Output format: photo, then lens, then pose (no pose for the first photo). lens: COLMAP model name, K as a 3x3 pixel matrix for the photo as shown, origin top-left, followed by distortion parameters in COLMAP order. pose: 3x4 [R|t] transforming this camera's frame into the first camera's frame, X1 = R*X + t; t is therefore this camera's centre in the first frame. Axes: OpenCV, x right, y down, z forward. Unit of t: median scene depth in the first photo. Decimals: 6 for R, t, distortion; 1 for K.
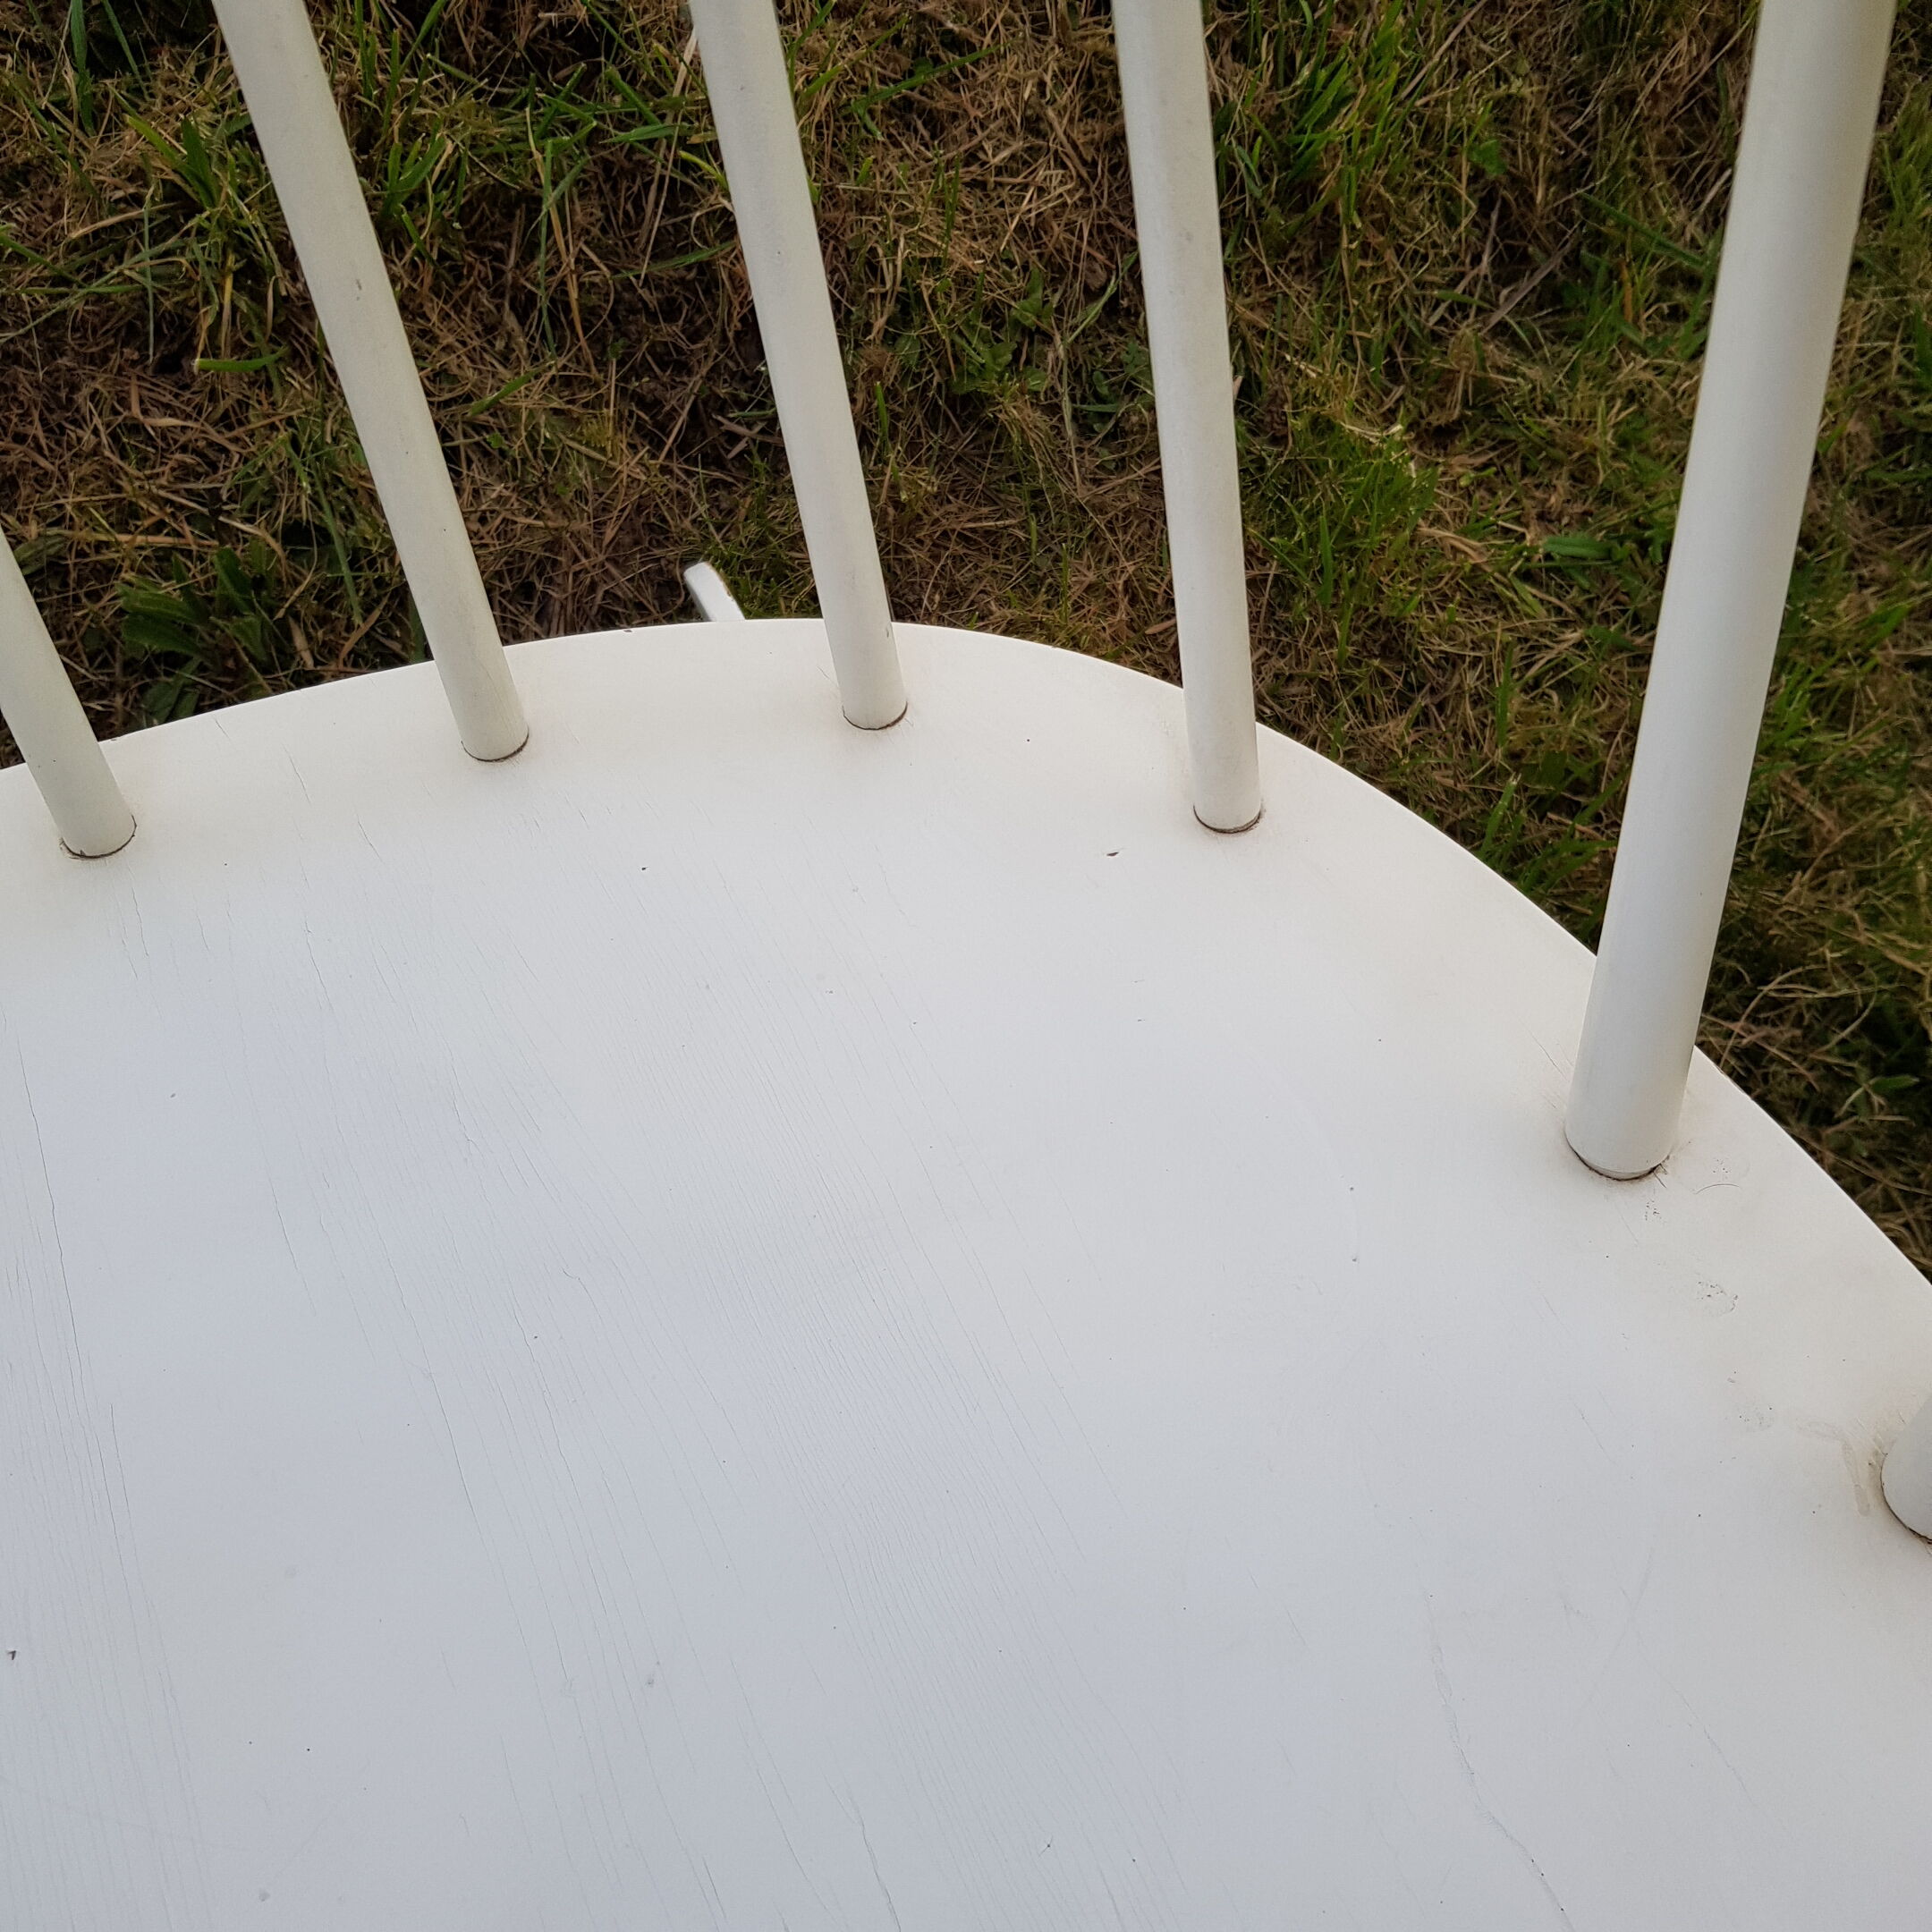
lens RADIAL K [[2059.8, 0, 1036.7], [0, 2059.8, 967.1], [0, 0, 1]] dist [-0.017290, -0.031904]
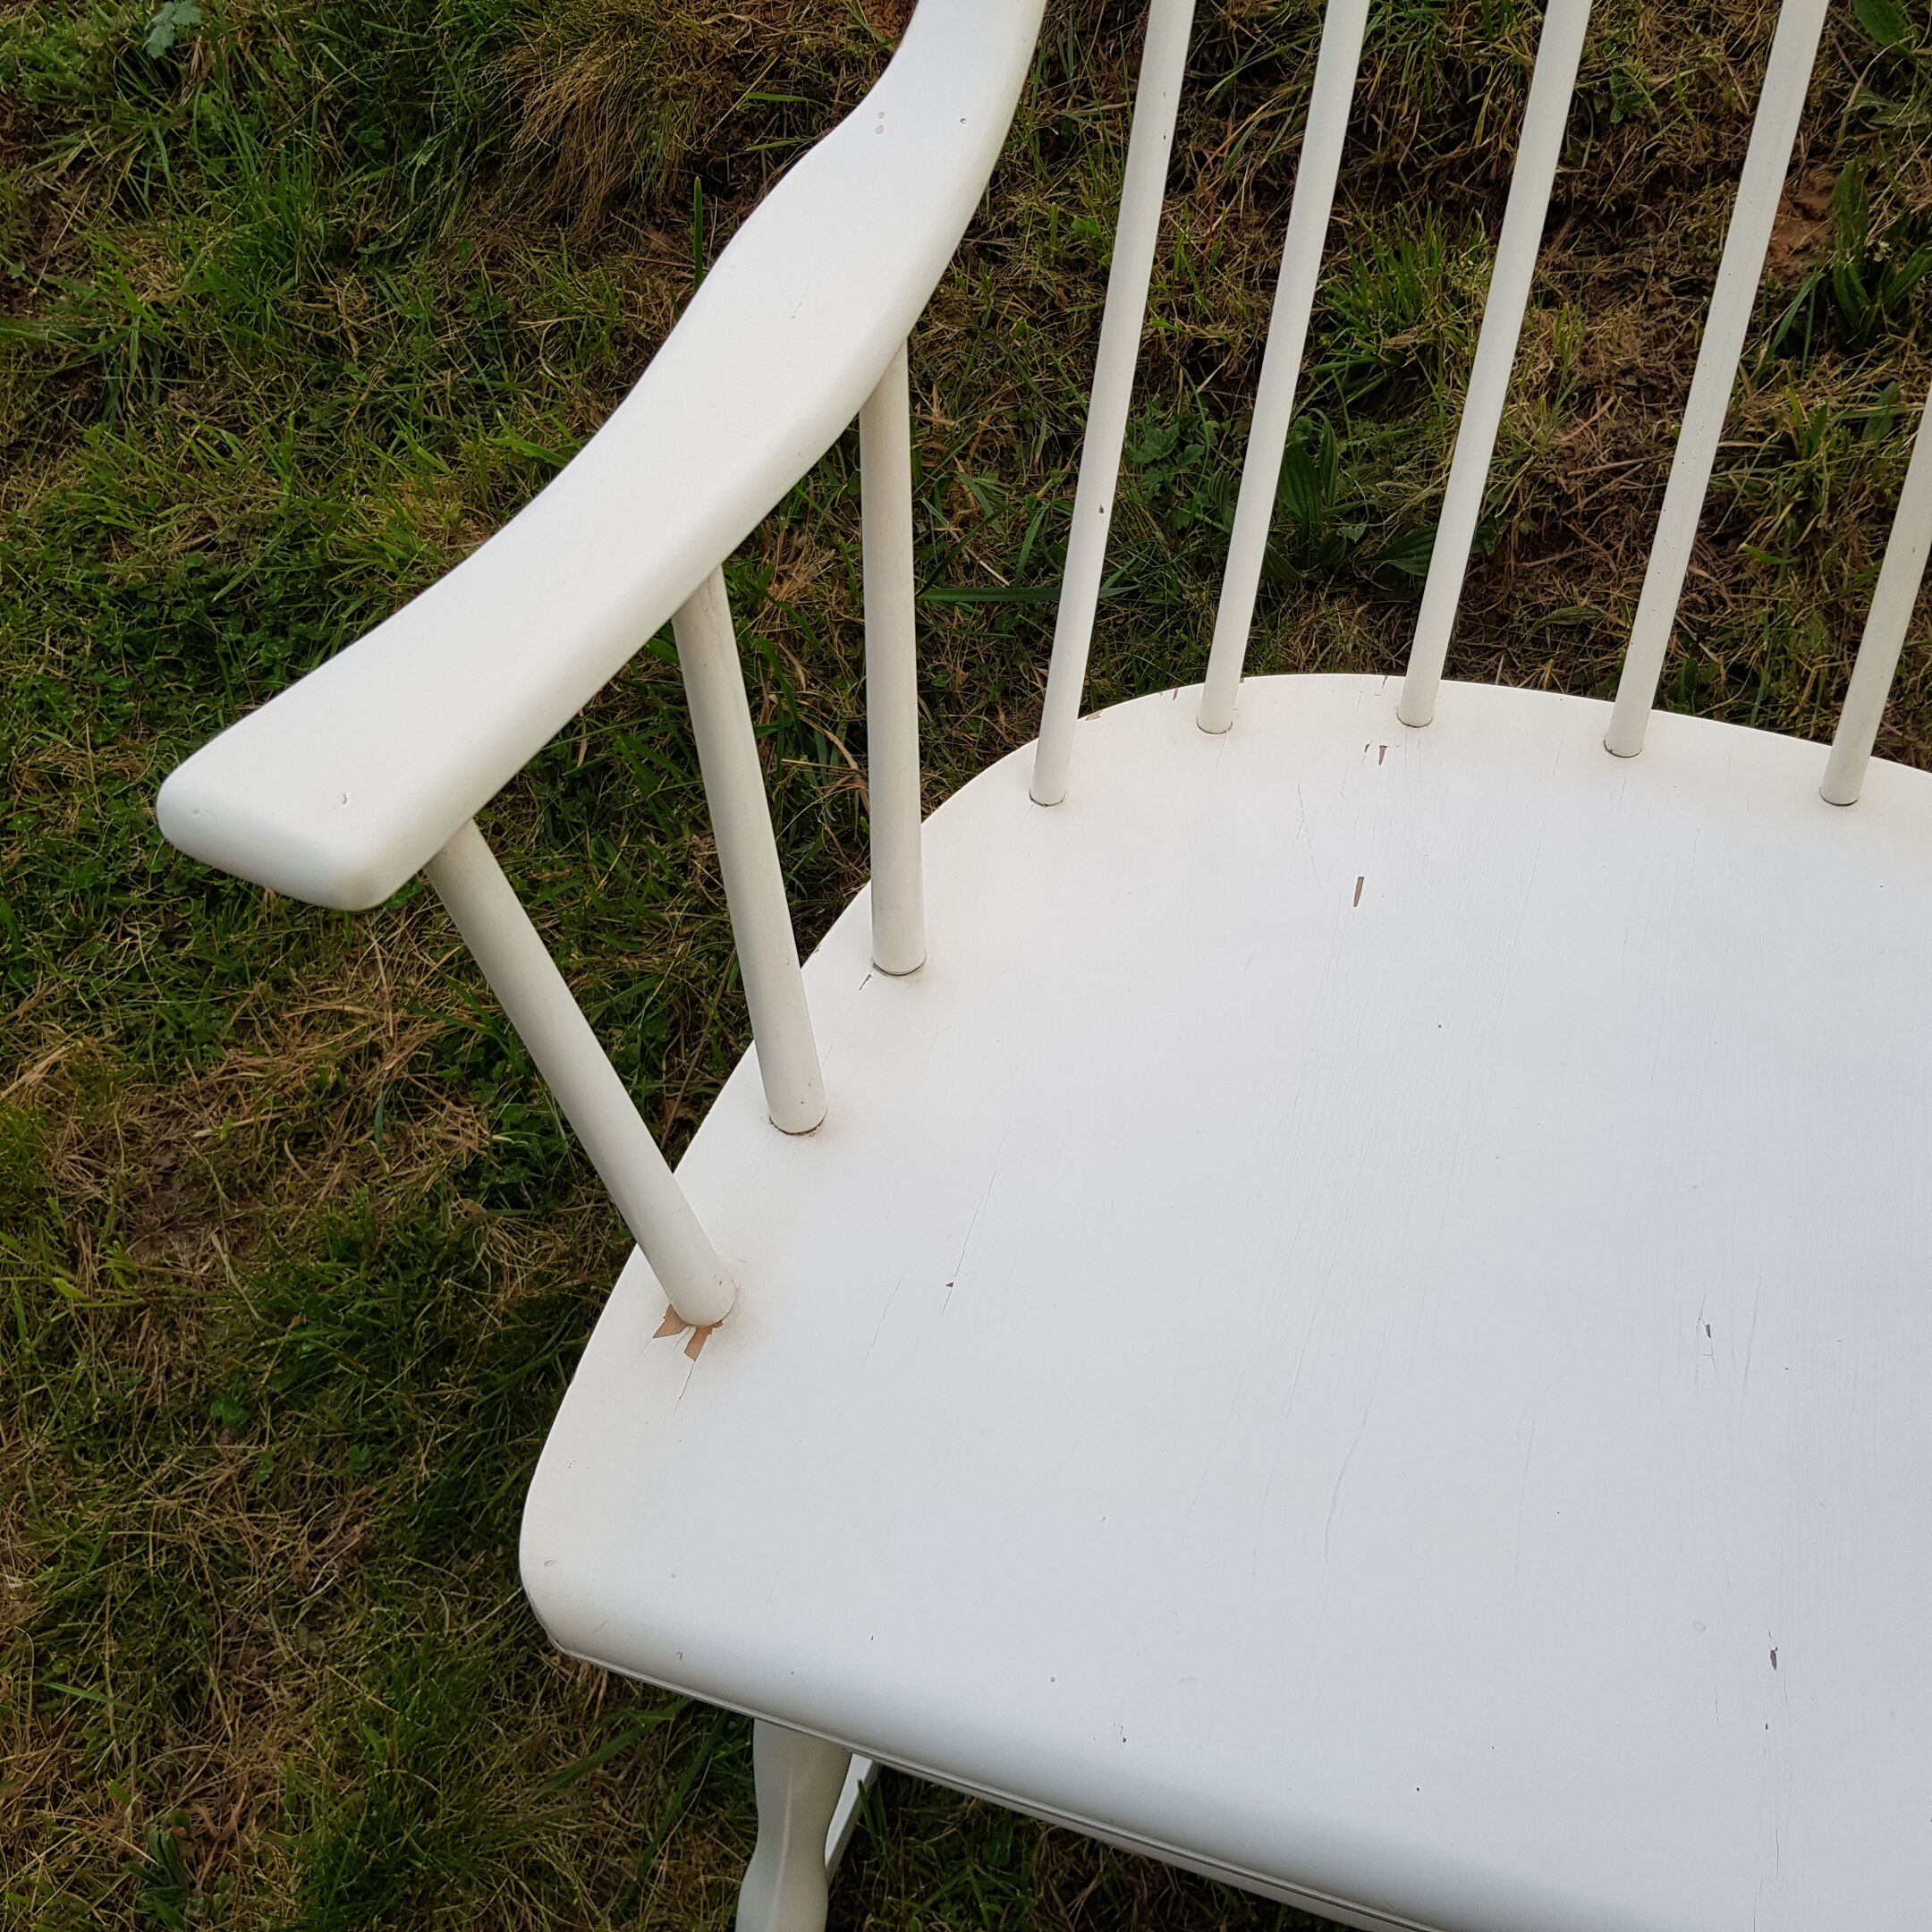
lens RADIAL K [[2058.5, 0, 966.0], [0, 2058.5, 966.0], [0, 0, 1]] dist [0.061199, -0.150588]
pose [[0.716761, 0.465743, -0.518977, 0.112213], [-0.511205, 0.857133, 0.063187, 0.157458], [0.474261, 0.220014, 0.852450, -0.479969]]
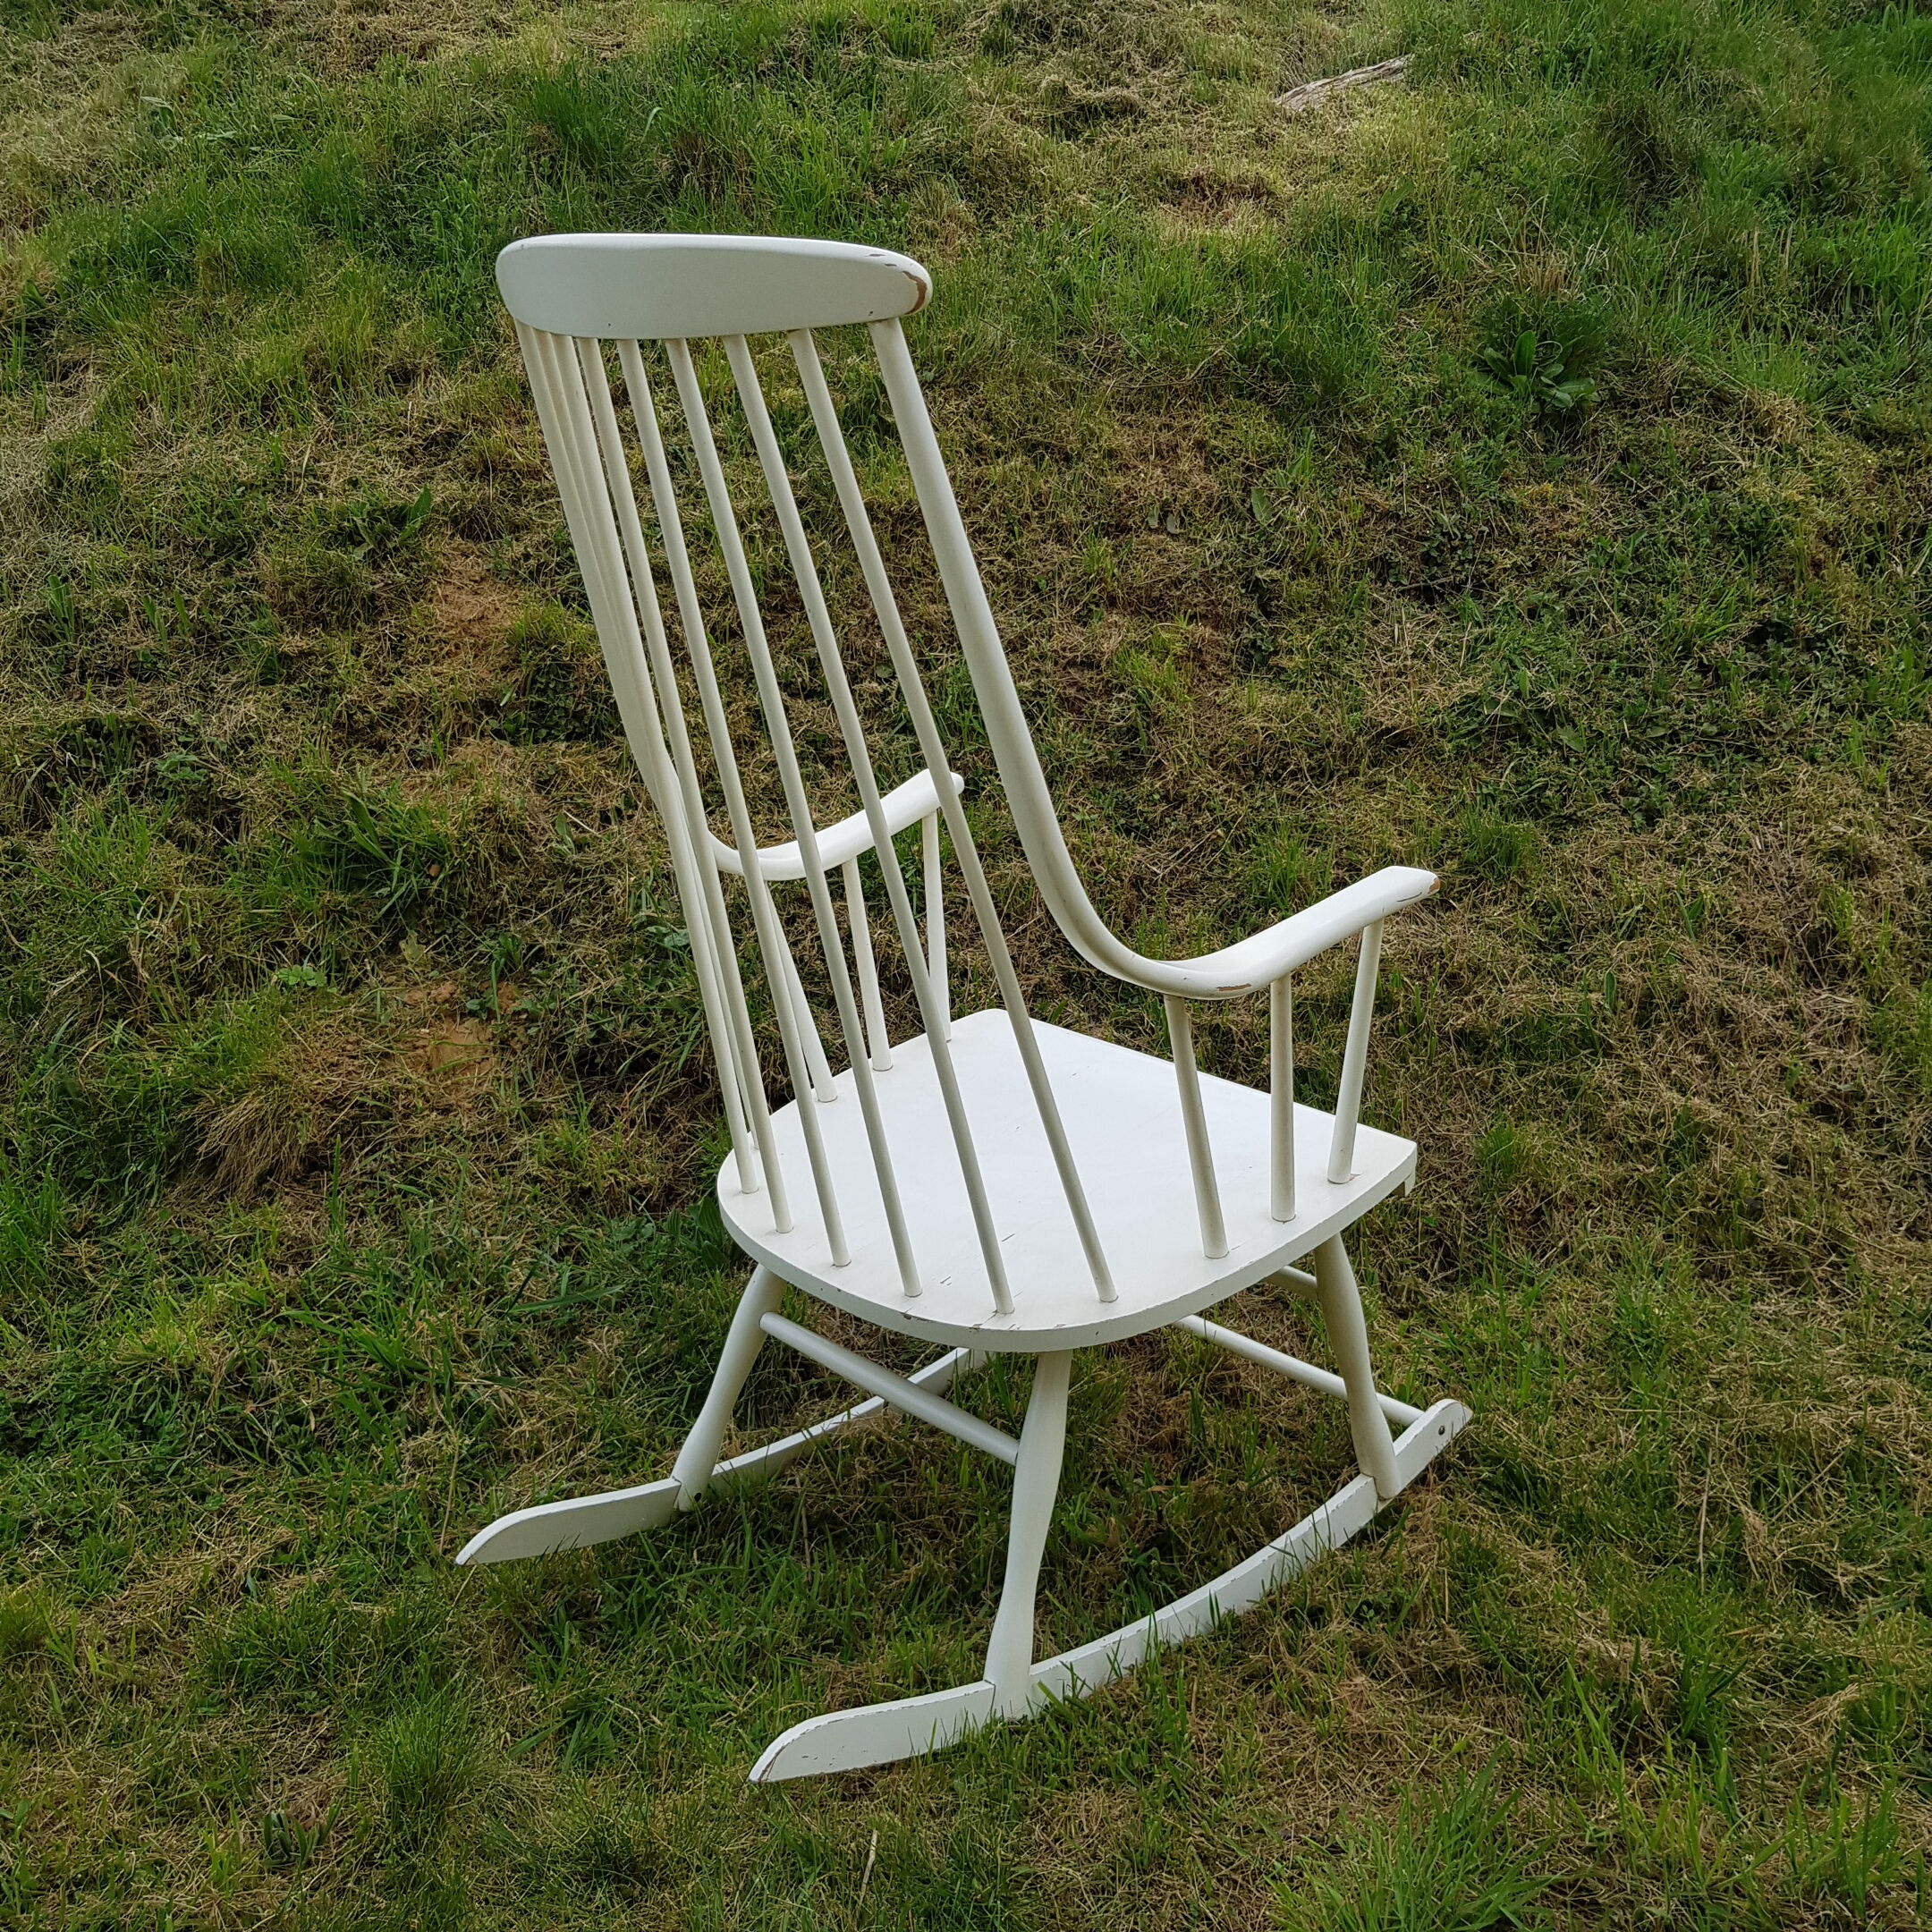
lens RADIAL K [[2027.0, 0, 969.0], [0, 2027.0, 918.0], [0, 0, 1]] dist [0.118446, -0.300995]
pose [[0.939864, -0.003753, -0.341527, 0.619077], [-0.236355, 0.714697, -0.658289, 1.273051], [0.246559, 0.699424, 0.670831, -1.223804]]
